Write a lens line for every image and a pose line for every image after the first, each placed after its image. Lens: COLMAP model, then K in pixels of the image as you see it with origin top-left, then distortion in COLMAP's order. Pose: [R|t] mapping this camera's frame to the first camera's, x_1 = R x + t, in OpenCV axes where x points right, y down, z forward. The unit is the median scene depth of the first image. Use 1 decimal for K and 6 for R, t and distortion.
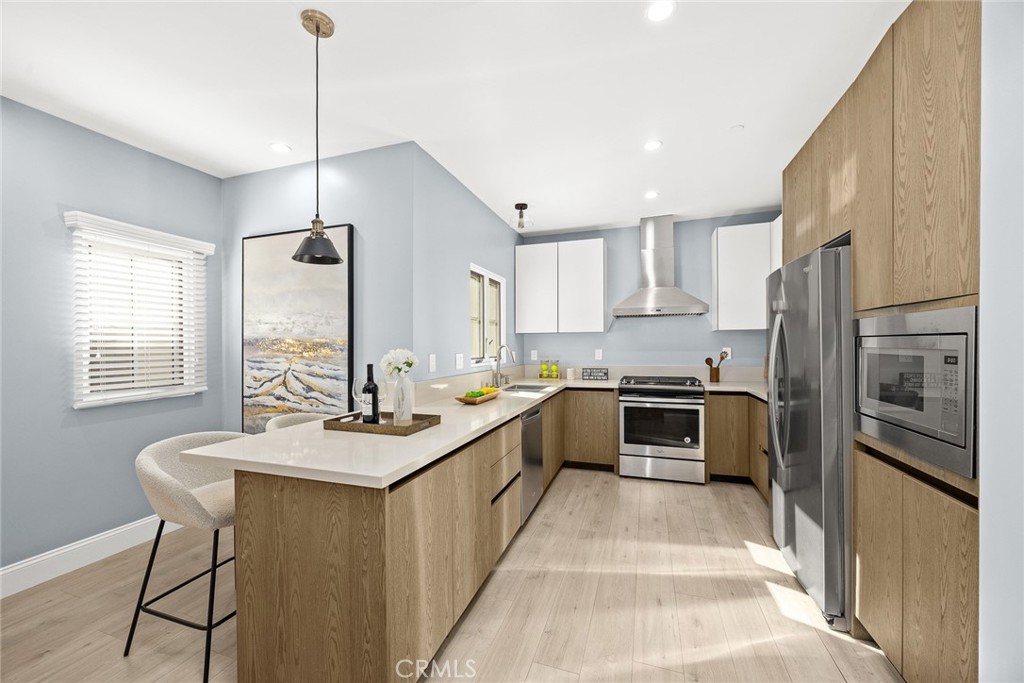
lens RADIAL K [[393.0, 0, 512.4], [0, 393.0, 347.7], [0, 0, 1]] dist [-0.001954, -0.000124]
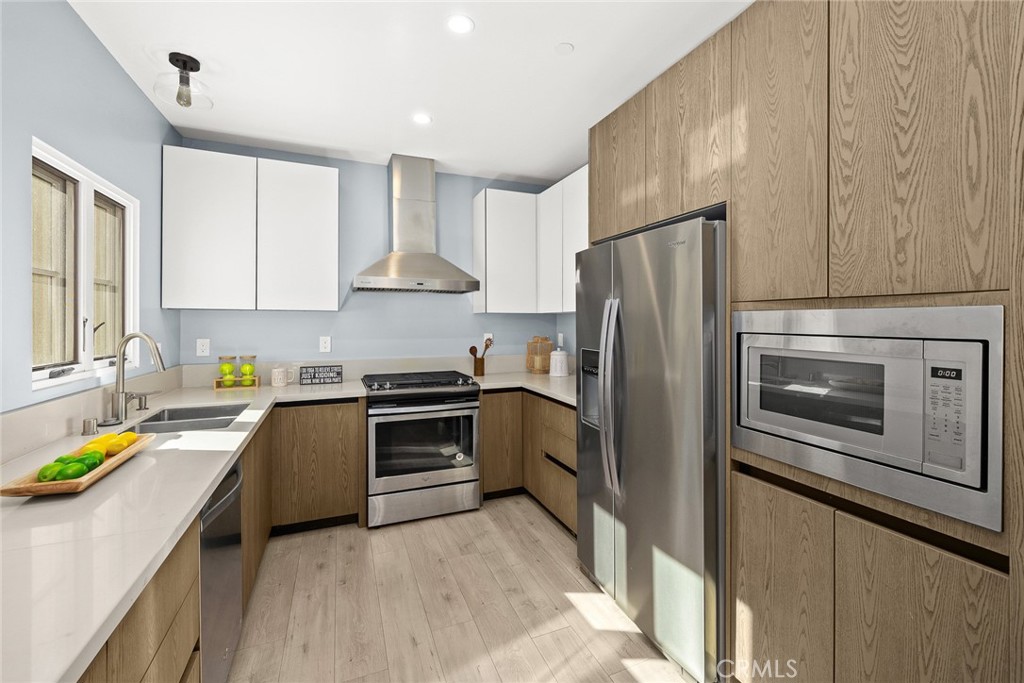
lens RADIAL K [[427.2, 0, 522.5], [0, 427.2, 323.6], [0, 0, 1]] dist [-0.003018, -0.000010]
pose [[0.741509, 0.006570, 0.670910, -0.027000], [-0.004193, 0.999978, -0.005158, -0.023574], [-0.670929, 0.001012, 0.741520, 0.375869]]
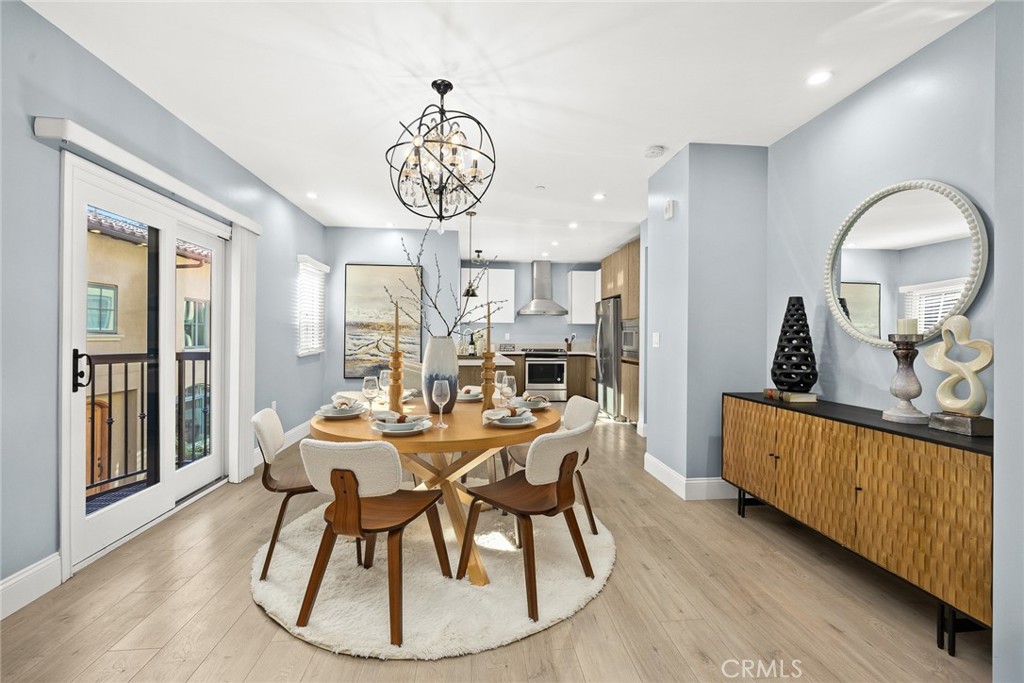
lens RADIAL K [[436.2, 0, 516.2], [0, 436.2, 336.8], [0, 0, 1]] dist [-0.000629, 0.000043]
pose [[0.905732, 0.012230, 0.423675, -0.833931], [-0.010289, 0.999923, -0.006867, 0.049251], [-0.423727, 0.001861, 0.905788, -1.093716]]
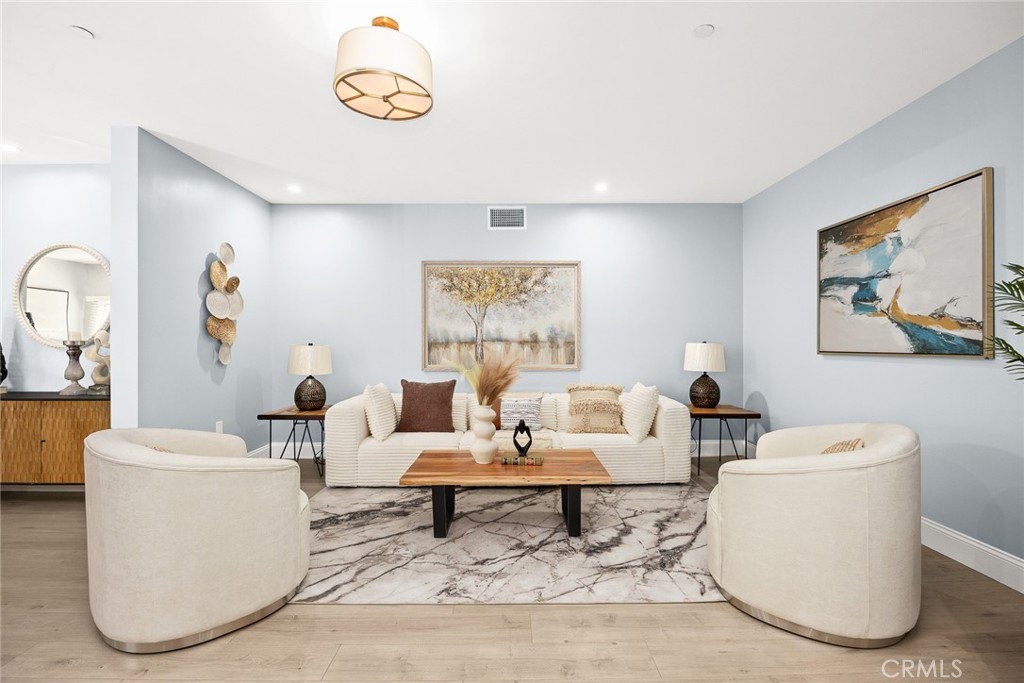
lens RADIAL K [[452.7, 0, 514.9], [0, 452.7, 344.3], [0, 0, 1]] dist [-0.018317, 0.000524]
pose [[-0.335450, 0.000296, 0.942058, -1.446465], [0.005887, 0.999981, 0.001782, 0.048203], [-0.942040, 0.006143, -0.335445, -1.417653]]
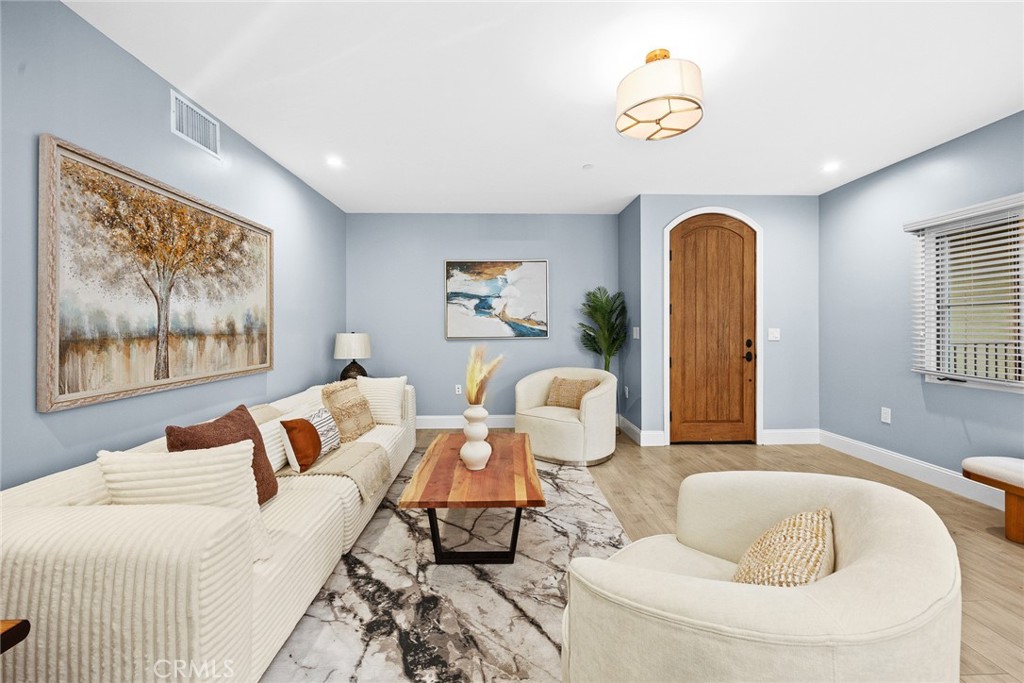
lens RADIAL K [[406.7, 0, 513.1], [0, 406.7, 327.4], [0, 0, 1]] dist [-0.000913, 0.000005]
pose [[-0.933464, 0.008172, -0.358578, -0.246277], [0.007433, 0.999966, 0.003440, 0.027818], [0.358594, 0.000546, -0.933493, -0.894864]]
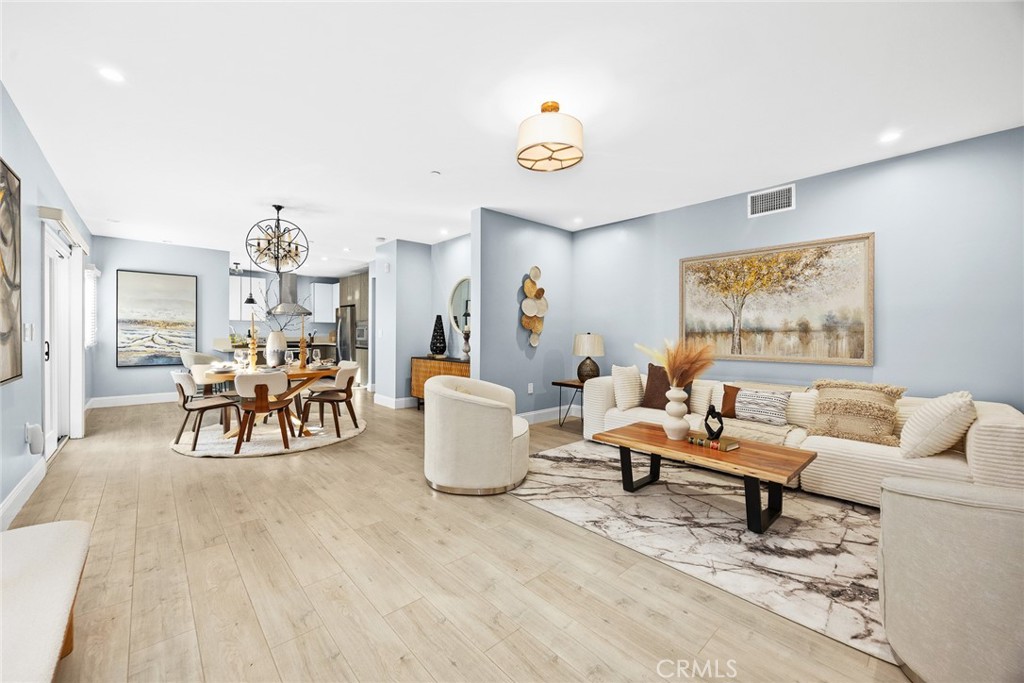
lens RADIAL K [[399.8, 0, 499.3], [0, 399.8, 336.2], [0, 0, 1]] dist [-0.002600, 0.000033]
pose [[0.491981, 0.003515, 0.870599, -1.547984], [-0.003820, 0.999991, -0.001878, 0.063658], [-0.870598, -0.002401, 0.491990, -1.796729]]
